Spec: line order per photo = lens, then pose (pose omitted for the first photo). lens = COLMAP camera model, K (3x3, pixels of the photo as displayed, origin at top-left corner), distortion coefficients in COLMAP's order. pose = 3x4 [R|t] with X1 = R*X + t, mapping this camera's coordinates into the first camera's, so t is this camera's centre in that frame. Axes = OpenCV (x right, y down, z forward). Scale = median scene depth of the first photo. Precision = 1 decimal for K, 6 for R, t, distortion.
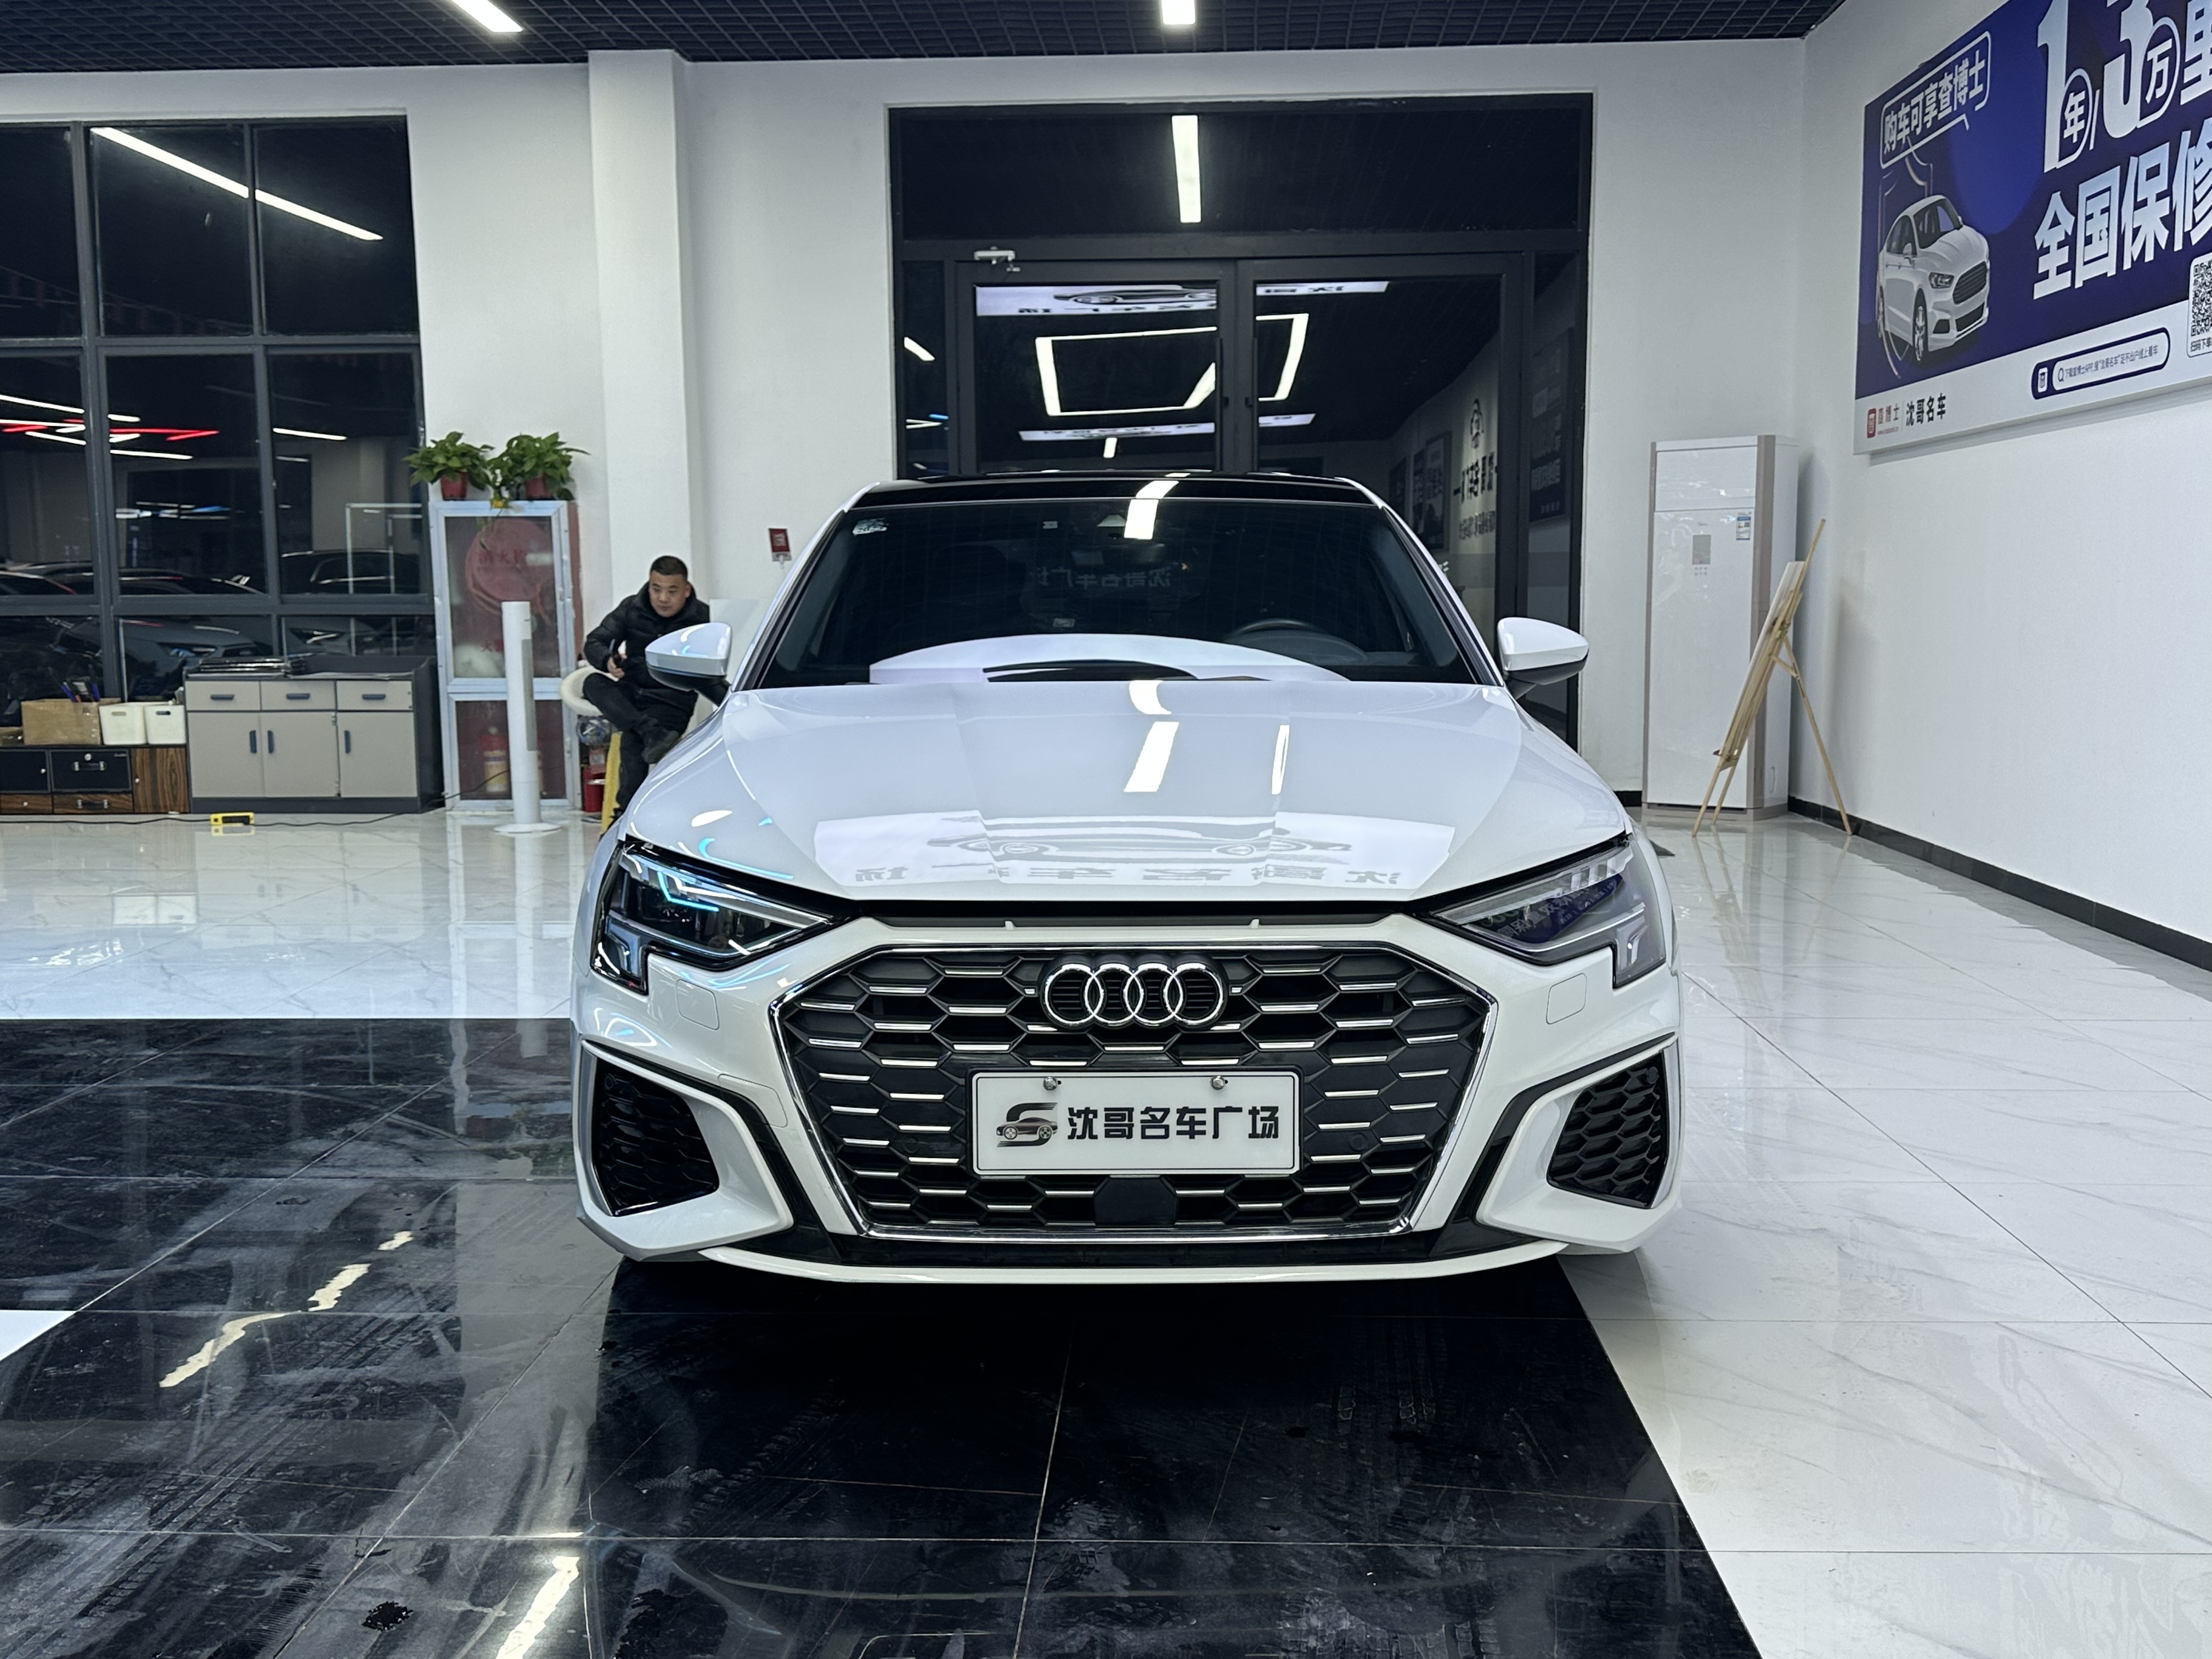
lens RADIAL K [[2201.8, 0, 1106.0], [0, 2201.8, 829.5], [0, 0, 1]] dist [0.137141, -0.194372]
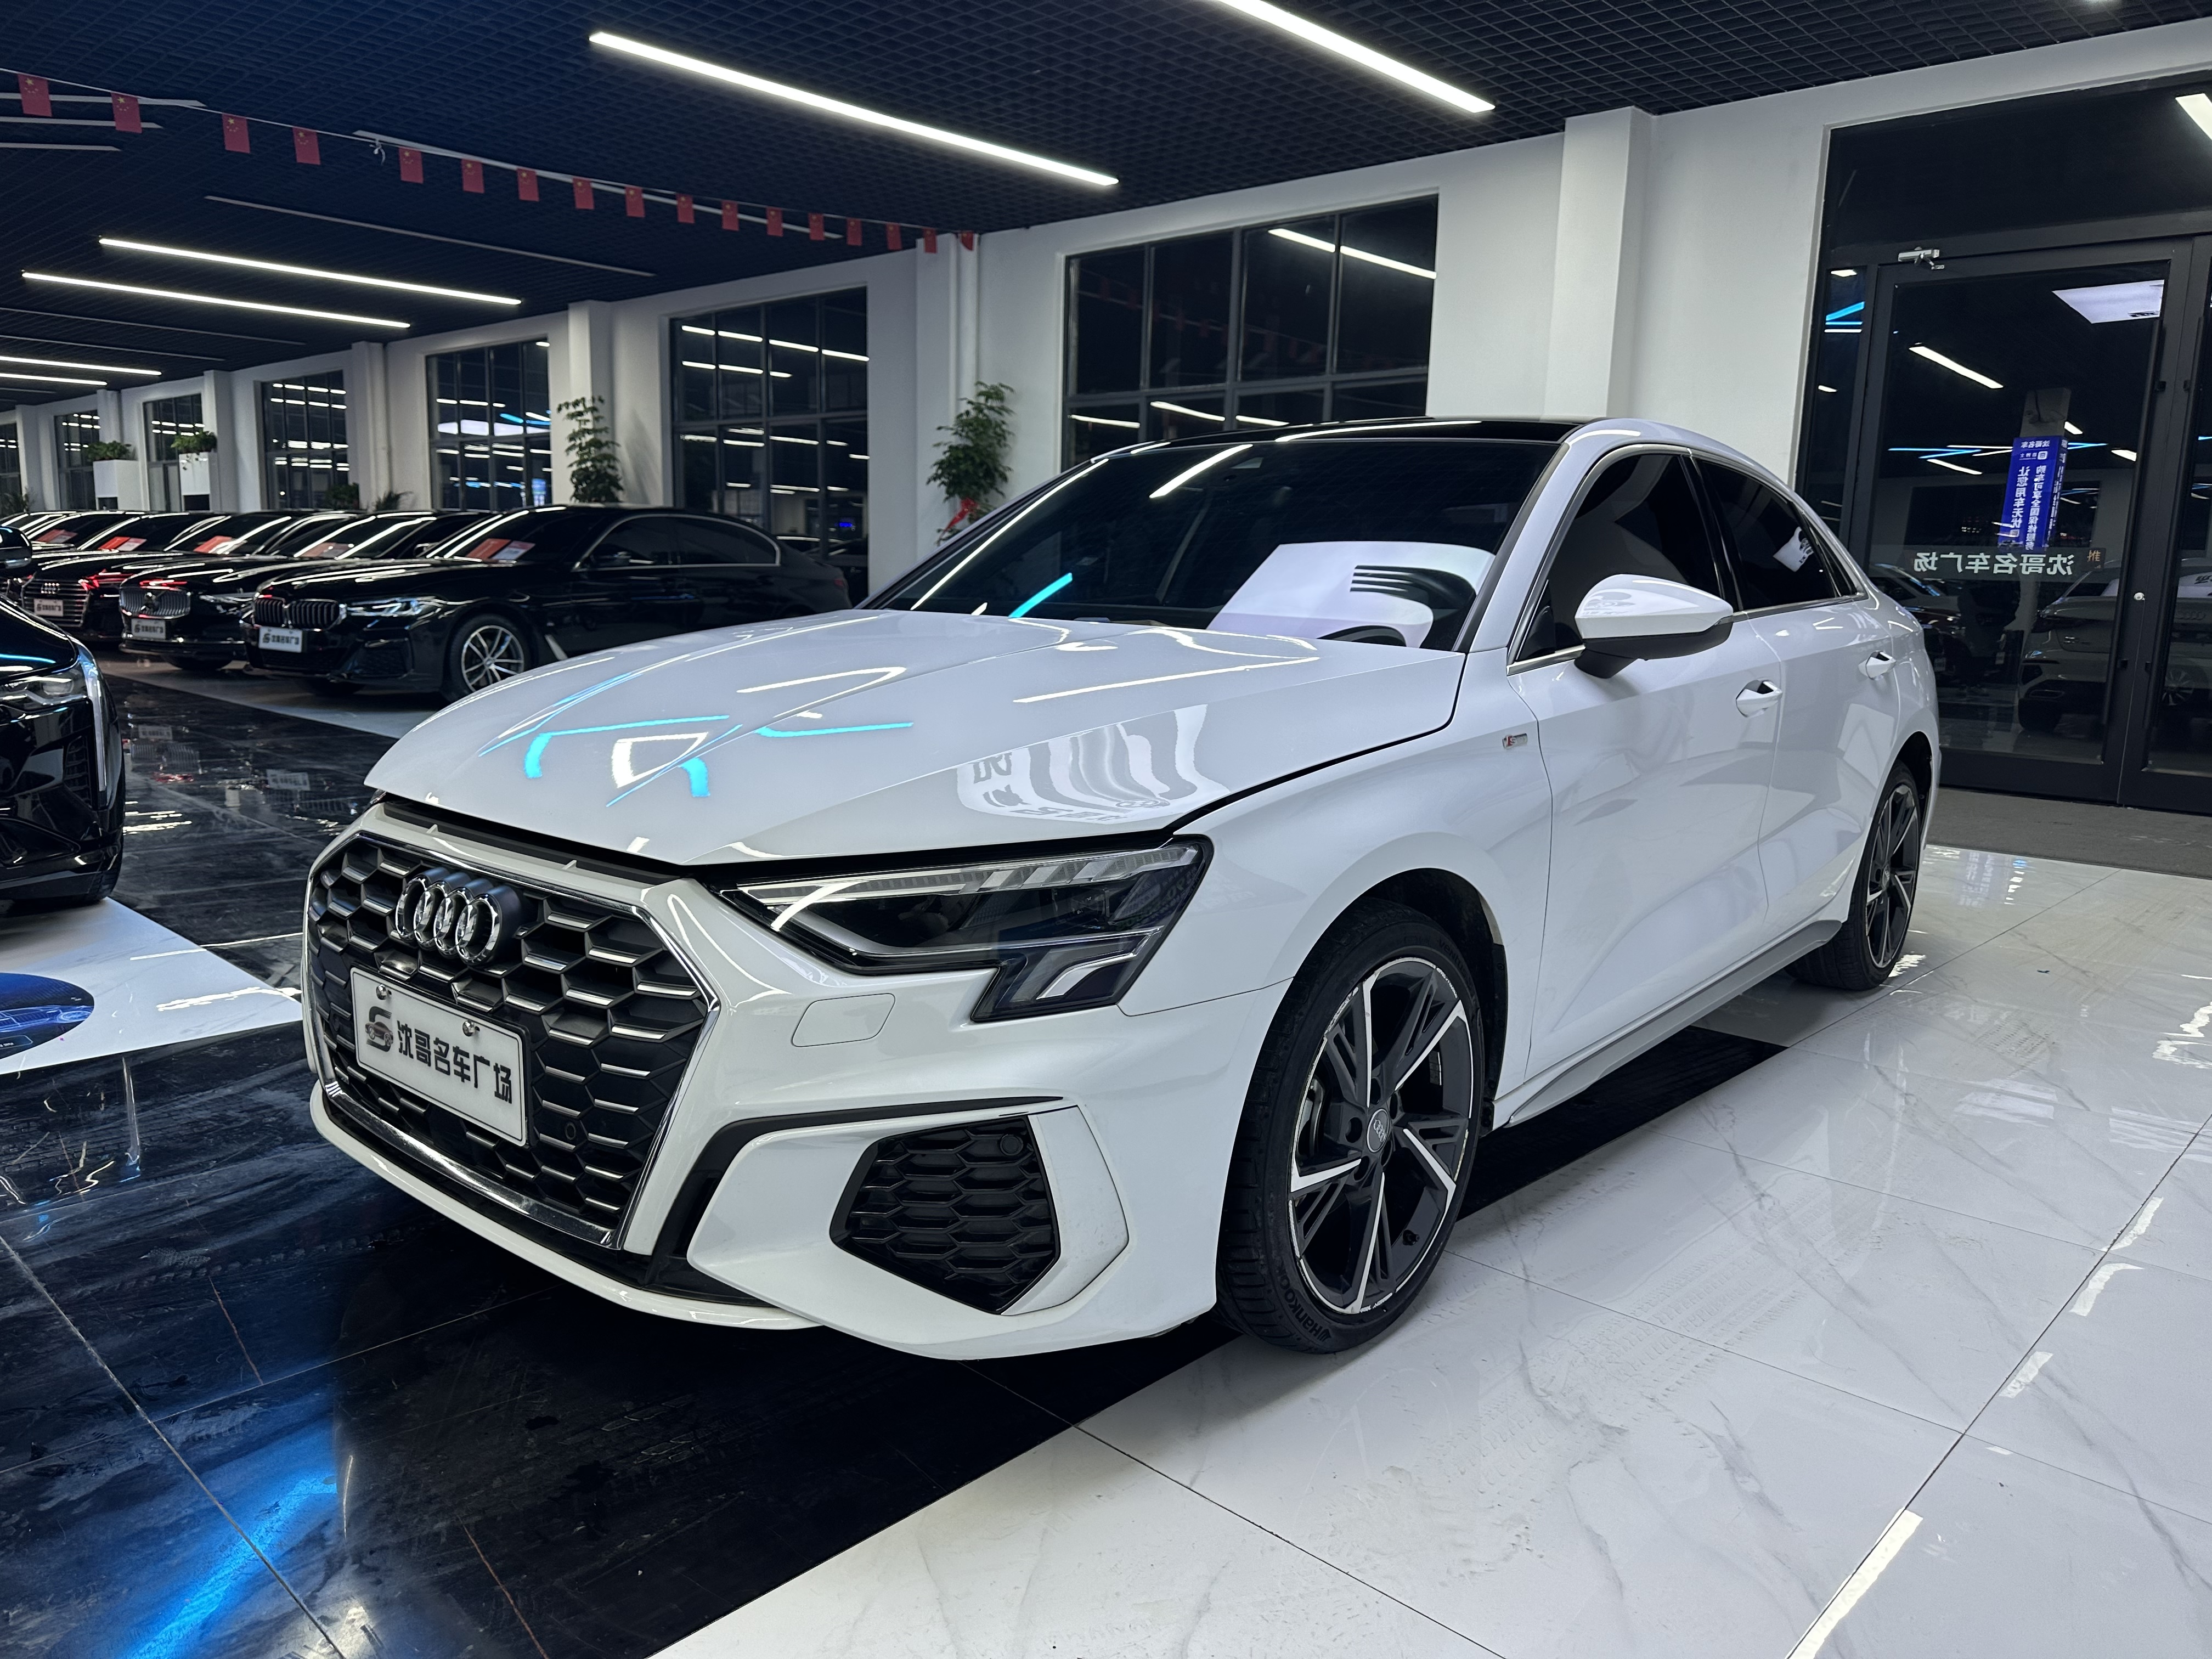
lens RADIAL K [[1561.7, 0, 1106.0], [0, 1561.7, 829.5], [0, 0, 1]] dist [0.049578, -0.061449]
pose [[0.756249, 0.135127, -0.640178, 0.490310], [-0.103309, 0.990828, 0.087102, -0.037804], [0.646076, 0.000266, 0.763273, 0.500370]]
